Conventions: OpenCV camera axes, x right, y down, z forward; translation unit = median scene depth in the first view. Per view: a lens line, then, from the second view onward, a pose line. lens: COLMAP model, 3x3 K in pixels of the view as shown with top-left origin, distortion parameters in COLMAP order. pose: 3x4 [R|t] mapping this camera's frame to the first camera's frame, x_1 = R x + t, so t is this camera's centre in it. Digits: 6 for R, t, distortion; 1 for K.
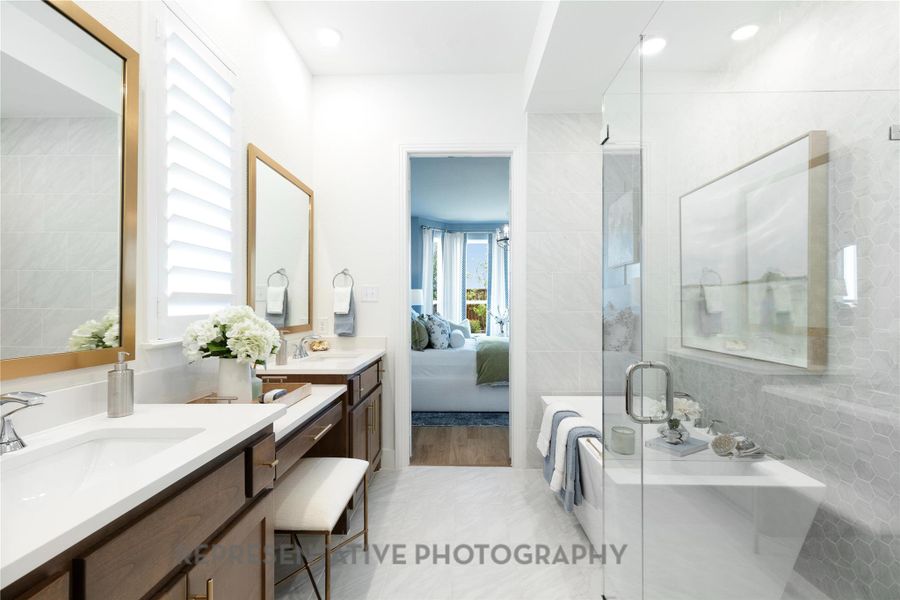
lens RADIAL K [[413.4, 0, 451.0], [0, 413.4, 305.6], [0, 0, 1]] dist [0.025616, 0.000211]
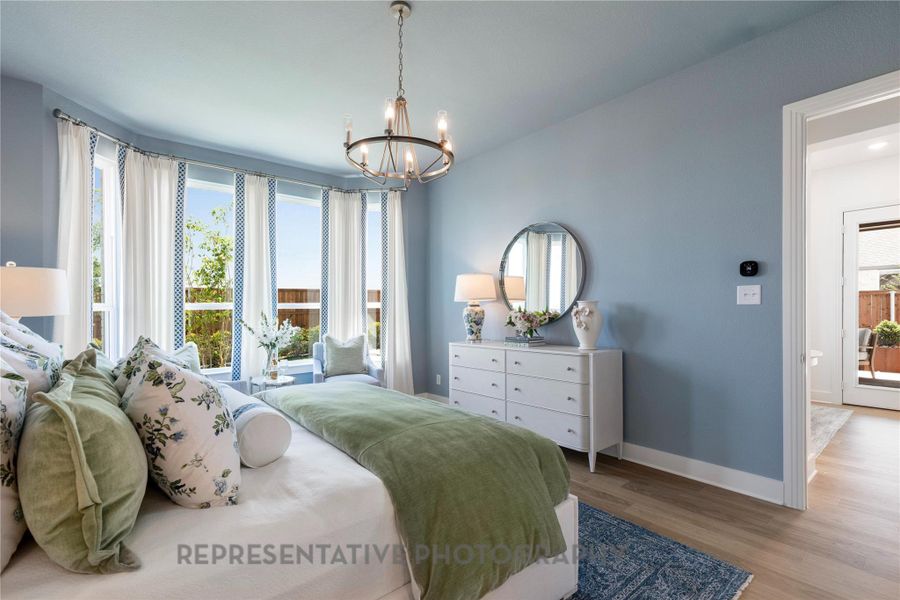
lens RADIAL K [[413.4, 0, 451.0], [0, 413.4, 305.6], [0, 0, 1]] dist [0.025616, 0.000211]
pose [[0.752449, 0.006305, 0.658621, -0.051307], [0.002390, 0.999921, -0.012304, -0.003798], [-0.658646, 0.010832, 0.752375, 0.444867]]
